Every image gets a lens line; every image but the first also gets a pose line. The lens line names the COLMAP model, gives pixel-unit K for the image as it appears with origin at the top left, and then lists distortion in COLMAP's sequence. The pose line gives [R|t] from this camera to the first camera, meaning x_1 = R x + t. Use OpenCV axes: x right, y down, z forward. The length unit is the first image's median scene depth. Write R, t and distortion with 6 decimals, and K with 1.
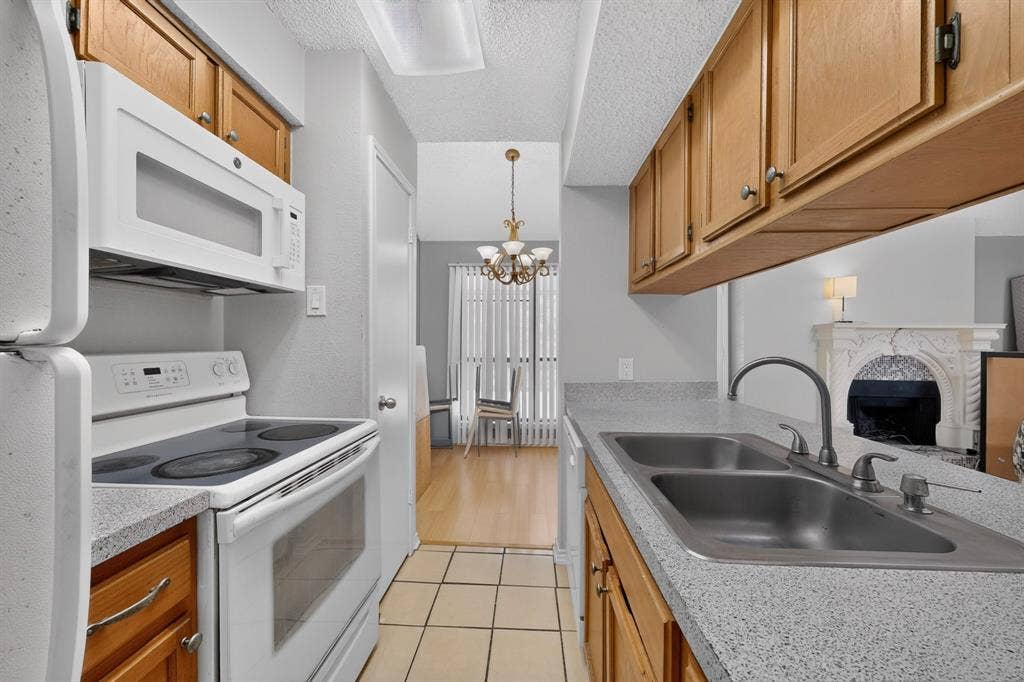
lens RADIAL K [[404.9, 0, 508.9], [0, 404.9, 342.4], [0, 0, 1]] dist [-0.000615, 0.000006]
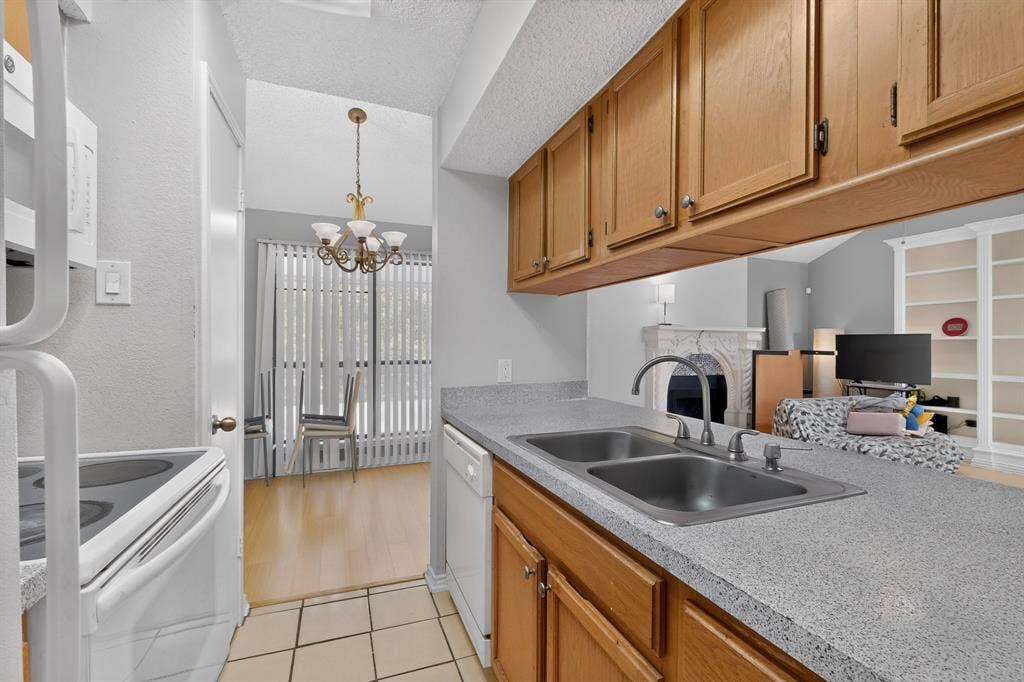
lens RADIAL K [[466.3, 0, 530.2], [0, 466.3, 342.6], [0, 0, 1]] dist [-0.002083, 0.000212]
pose [[0.903592, 0.000521, 0.428393, -0.113742], [-0.000635, 1.000000, 0.000122, -0.000569], [-0.428393, -0.000382, 0.903593, -0.012628]]
